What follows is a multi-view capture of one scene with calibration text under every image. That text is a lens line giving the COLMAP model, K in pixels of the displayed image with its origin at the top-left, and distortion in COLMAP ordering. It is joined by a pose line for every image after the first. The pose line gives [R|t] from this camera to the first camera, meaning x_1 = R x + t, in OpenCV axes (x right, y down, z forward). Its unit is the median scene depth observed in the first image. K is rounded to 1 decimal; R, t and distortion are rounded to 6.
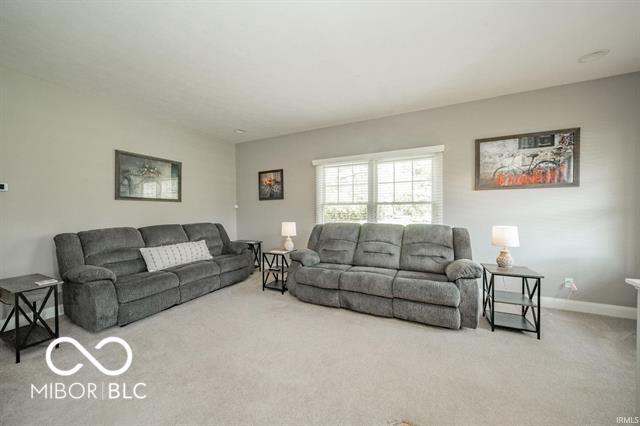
lens RADIAL K [[233.0, 0, 319.5], [0, 233.0, 210.7], [0, 0, 1]] dist [0.000532, 0.000082]
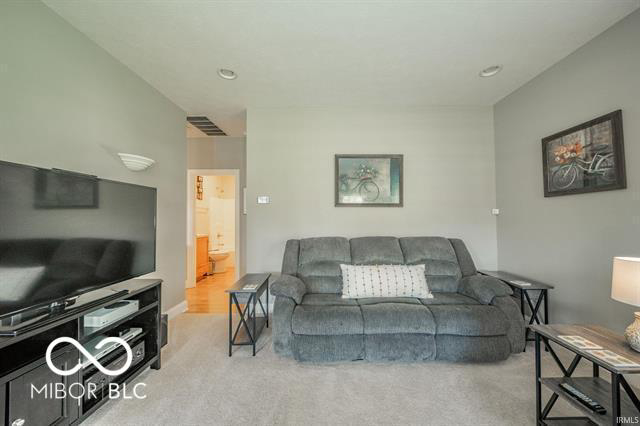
lens RADIAL K [[233.0, 0, 319.5], [0, 233.0, 210.7], [0, 0, 1]] dist [0.000532, 0.000082]
pose [[0.450574, -0.027292, -0.892322, -0.048723], [0.002175, 0.999563, -0.029474, -0.003500], [0.892736, 0.011340, 0.450437, 0.451700]]
